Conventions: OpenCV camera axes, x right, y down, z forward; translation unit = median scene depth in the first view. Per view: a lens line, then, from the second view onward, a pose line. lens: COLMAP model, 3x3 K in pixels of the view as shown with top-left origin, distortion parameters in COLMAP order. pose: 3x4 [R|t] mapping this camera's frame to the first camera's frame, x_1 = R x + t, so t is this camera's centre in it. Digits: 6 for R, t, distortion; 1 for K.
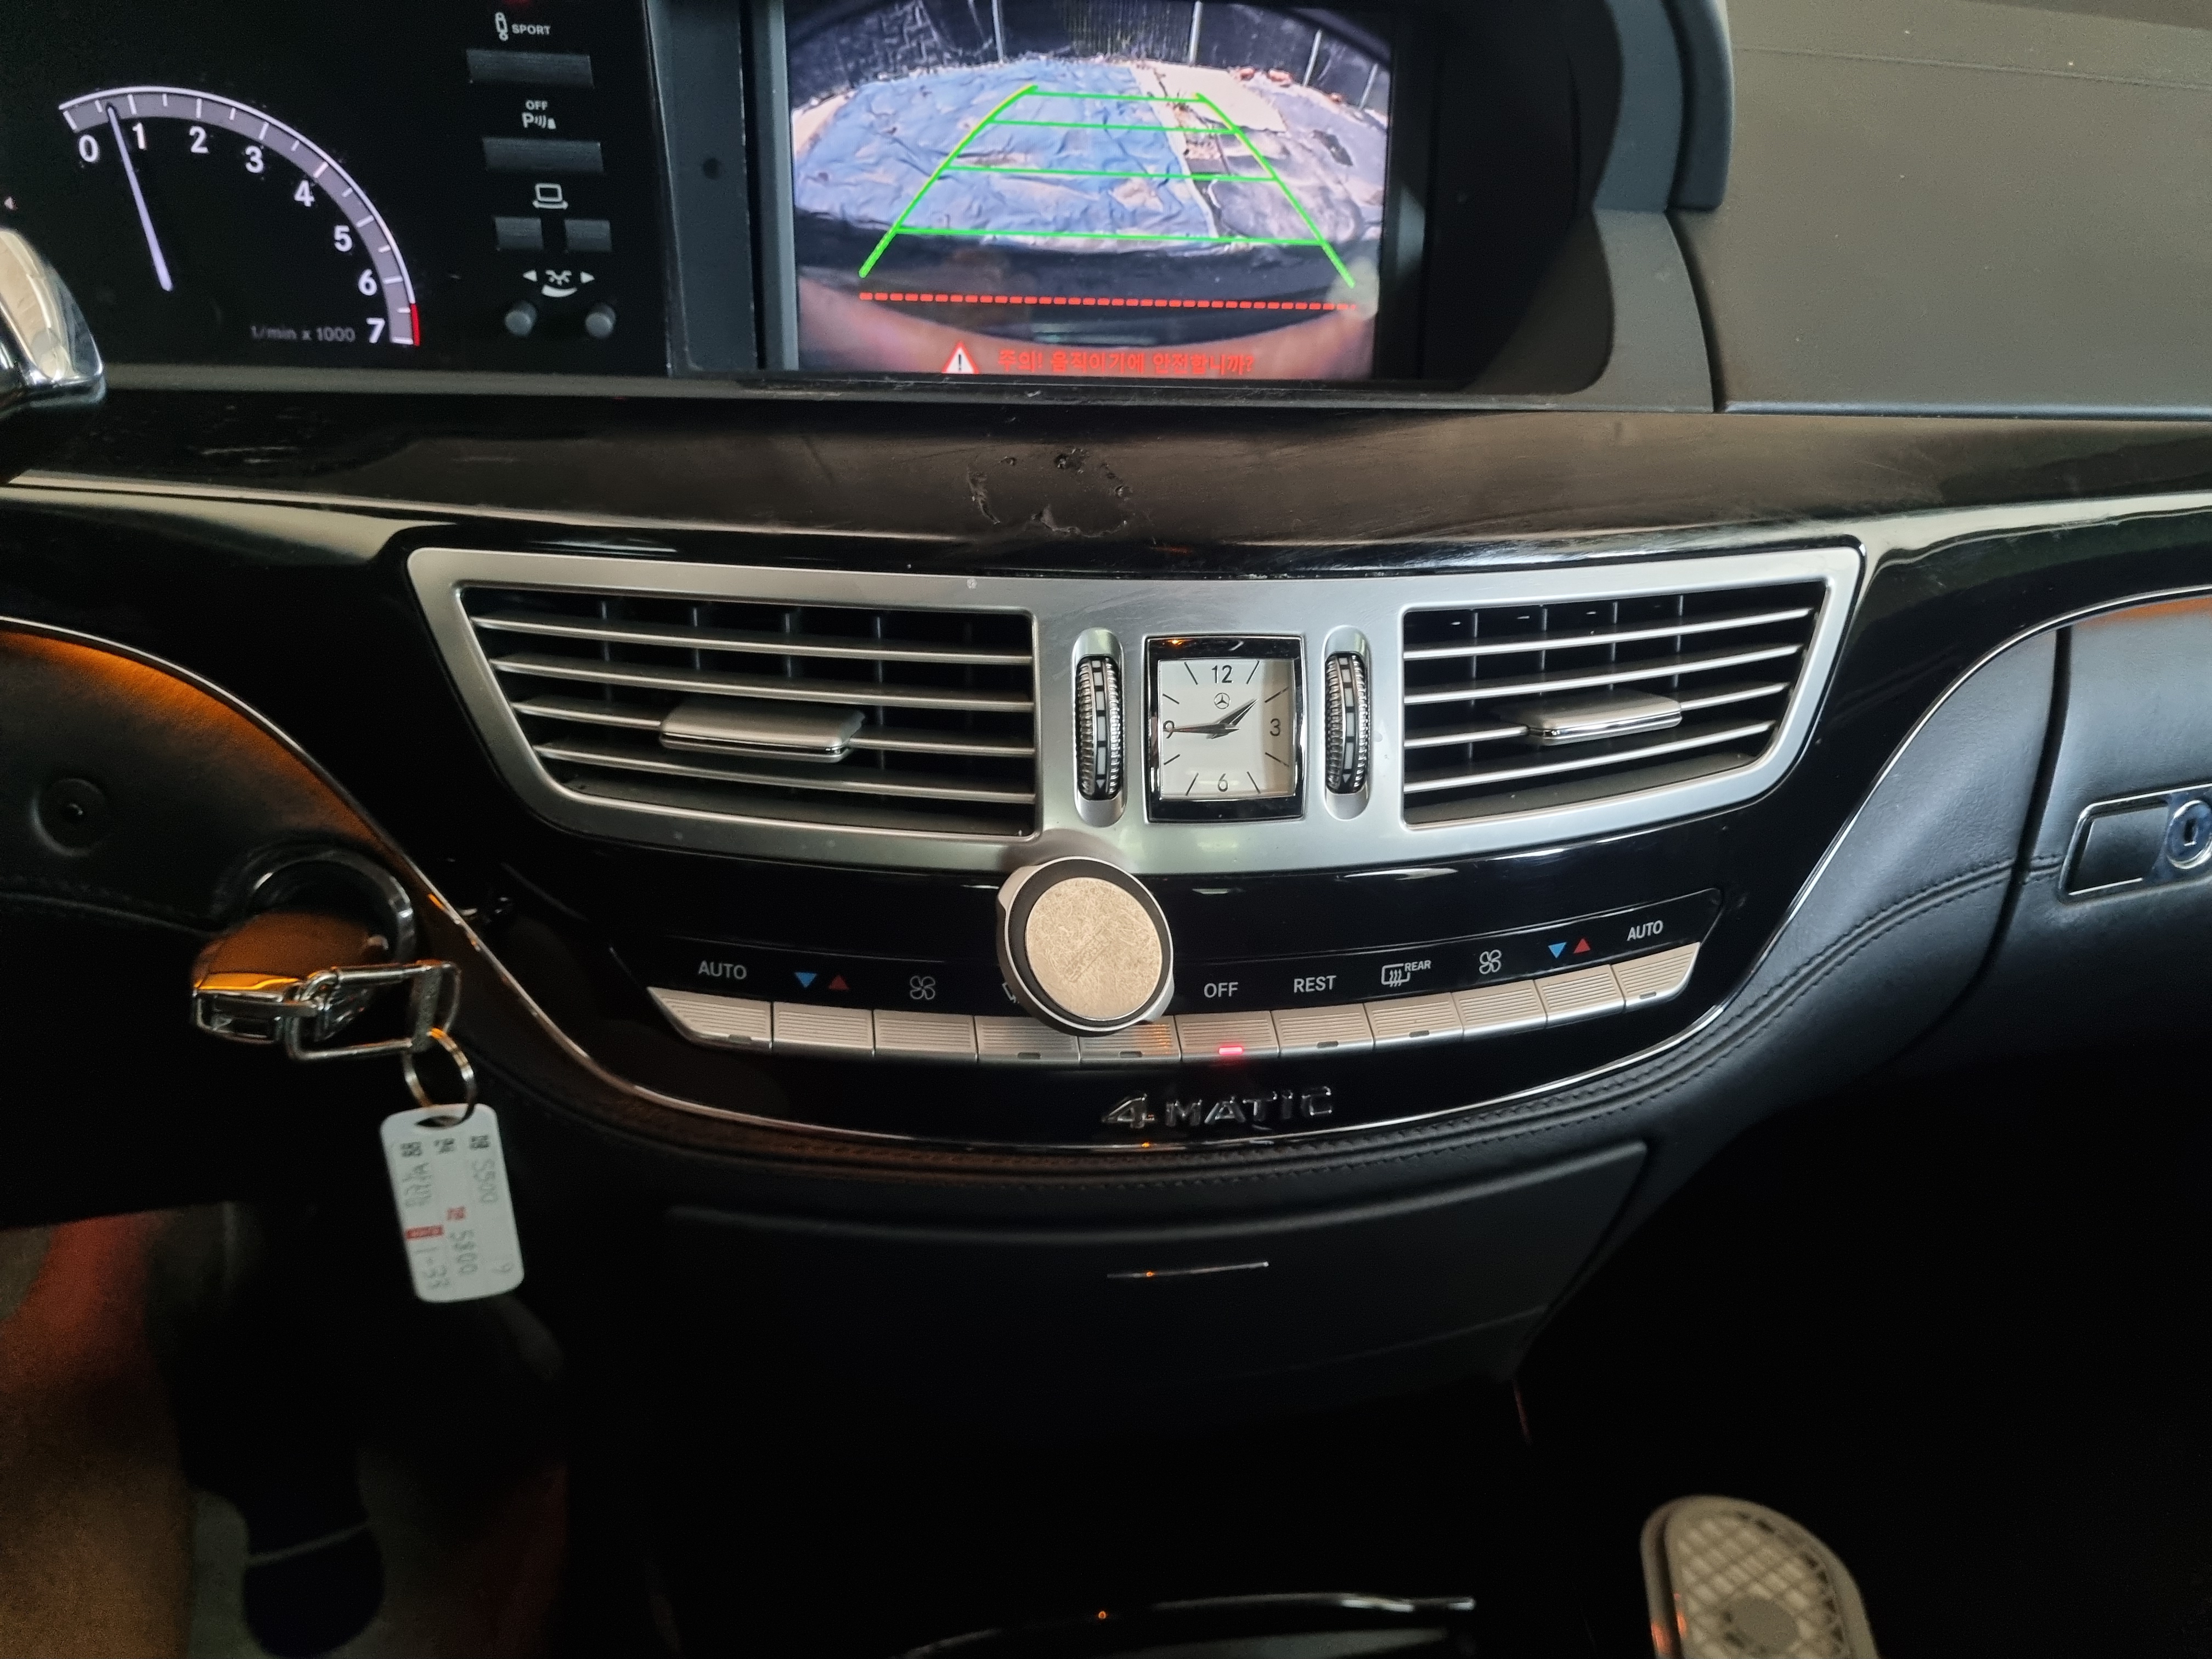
lens RADIAL K [[1708.9, 0, 1057.8], [0, 1708.9, 823.8], [0, 0, 1]] dist [0.037322, -0.016203]
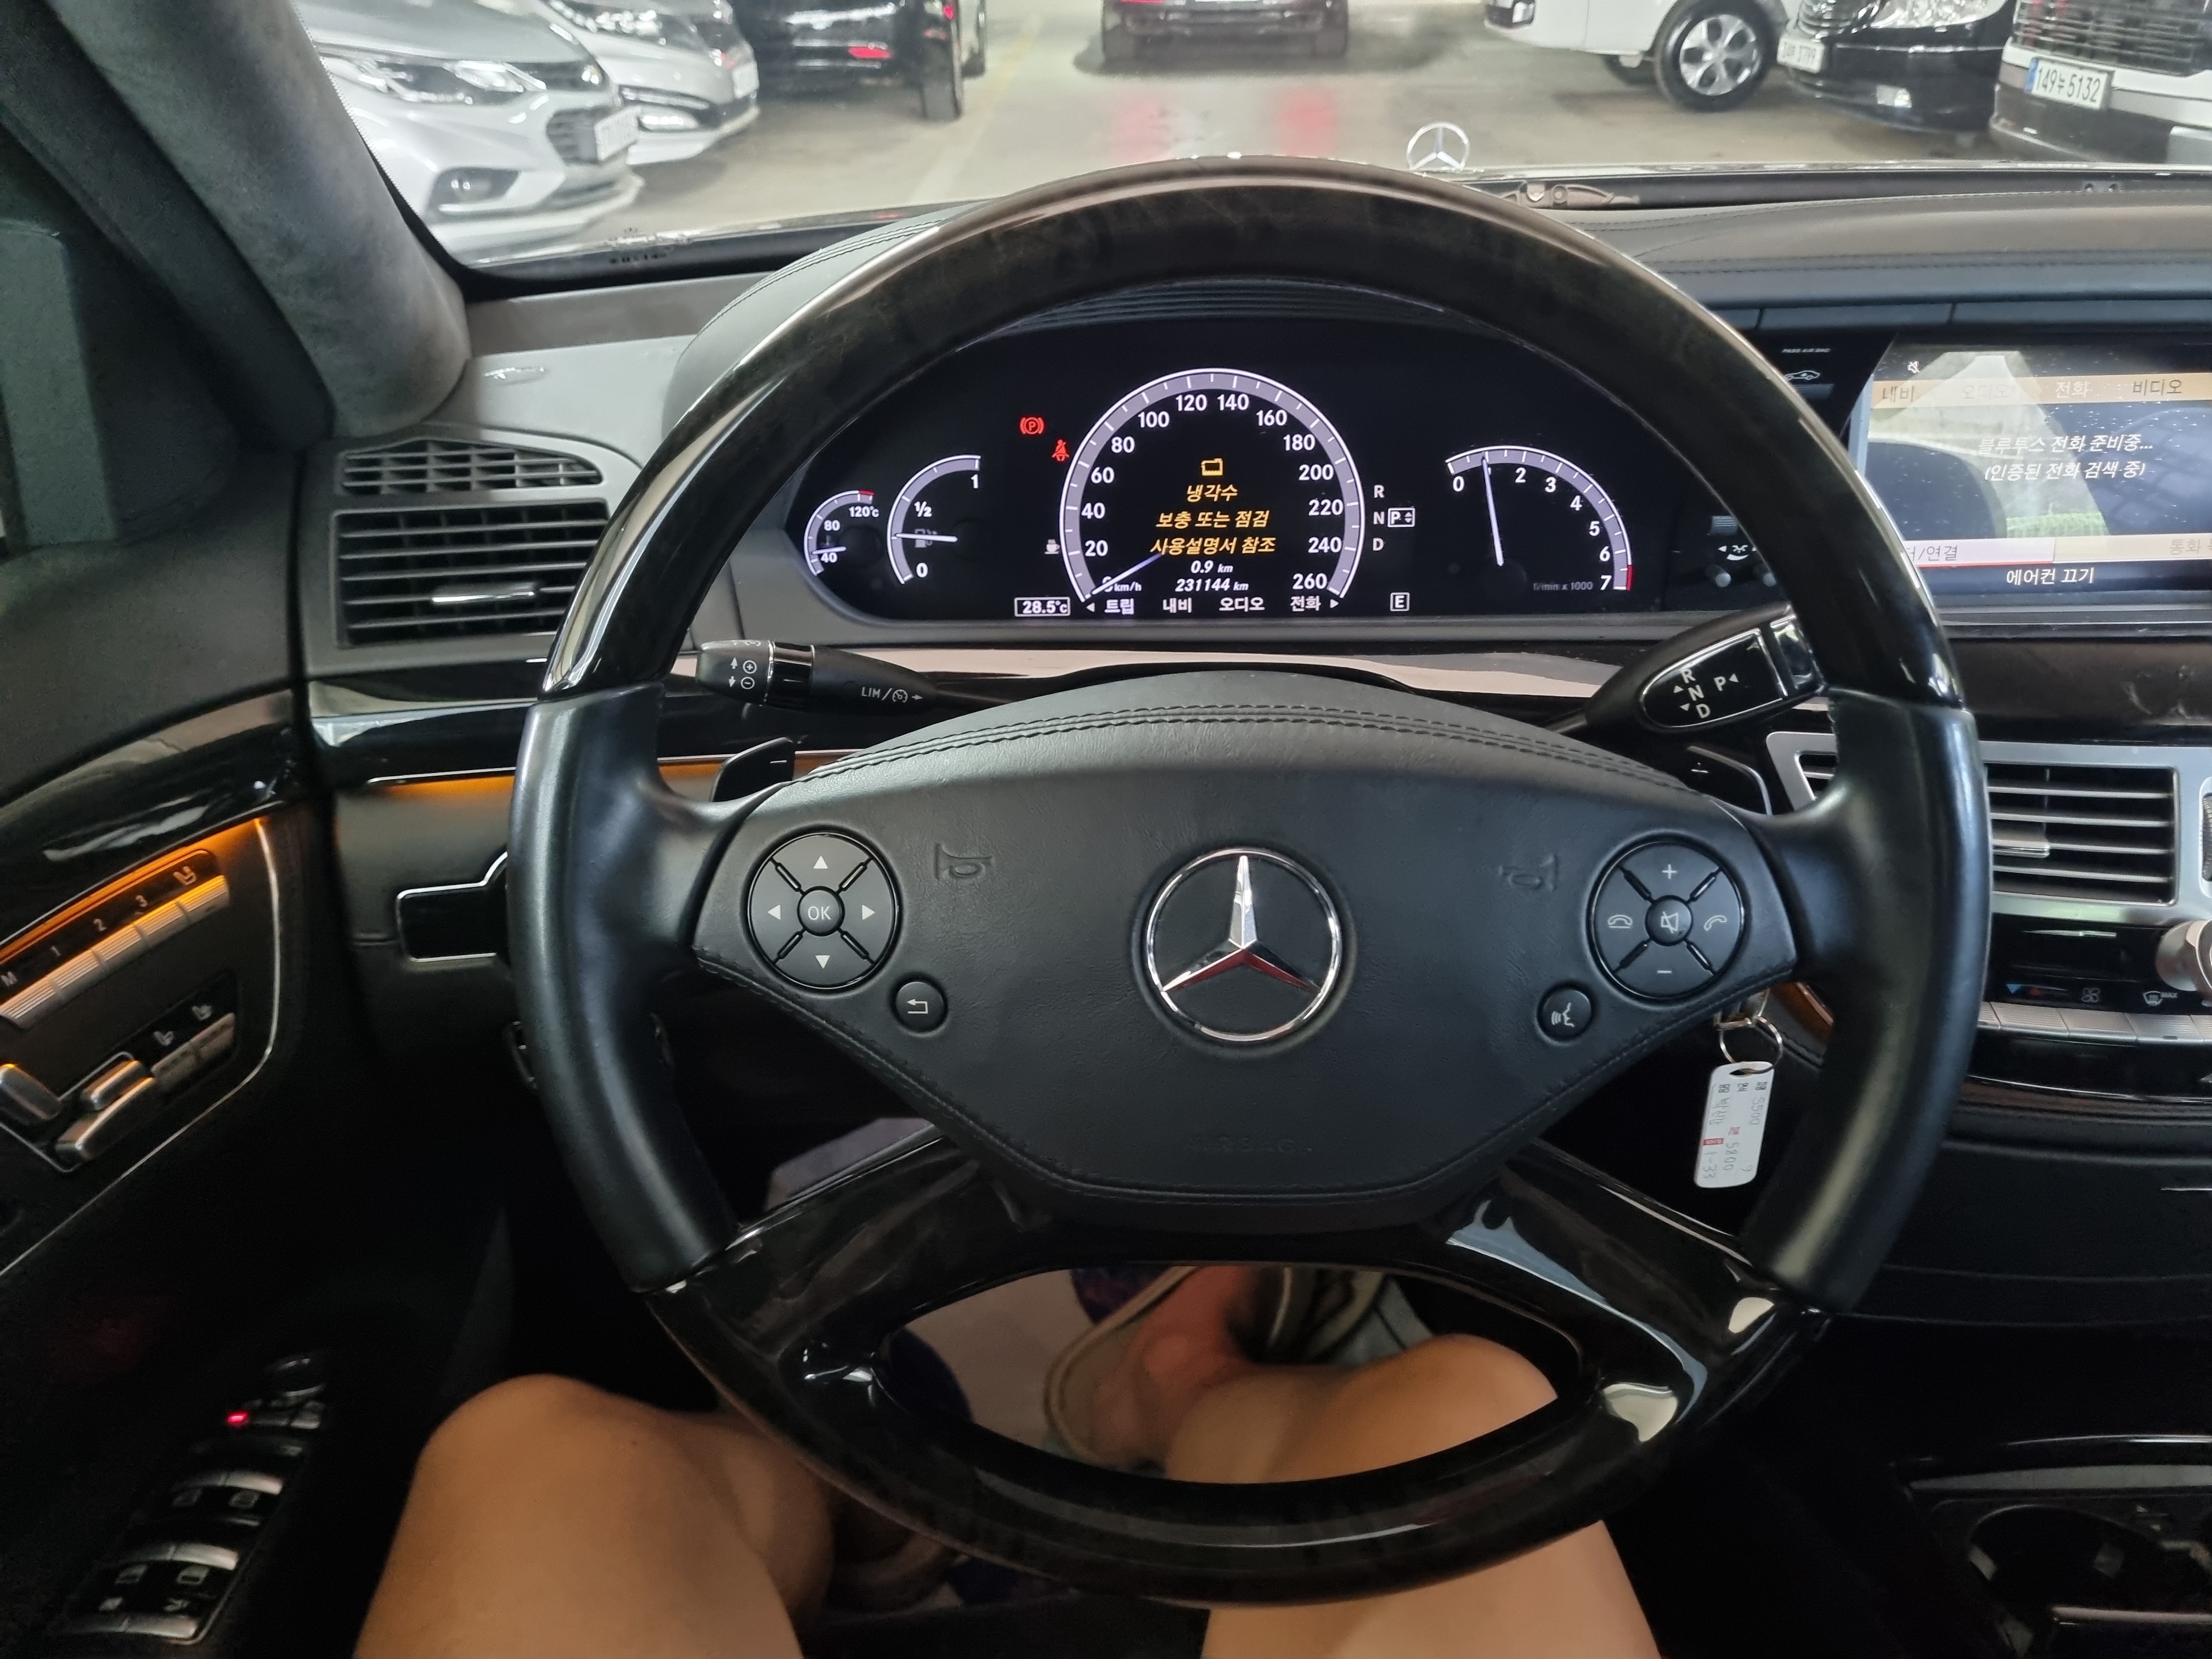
lens RADIAL K [[1708.9, 0, 1135.8], [0, 1708.9, 808.2], [0, 0, 1]] dist [0.037322, -0.016203]
pose [[0.989724, 0.002022, -0.142977, -0.623368], [-0.009353, 0.998674, -0.050623, 0.008019], [0.142685, 0.051440, 0.988431, -0.649610]]
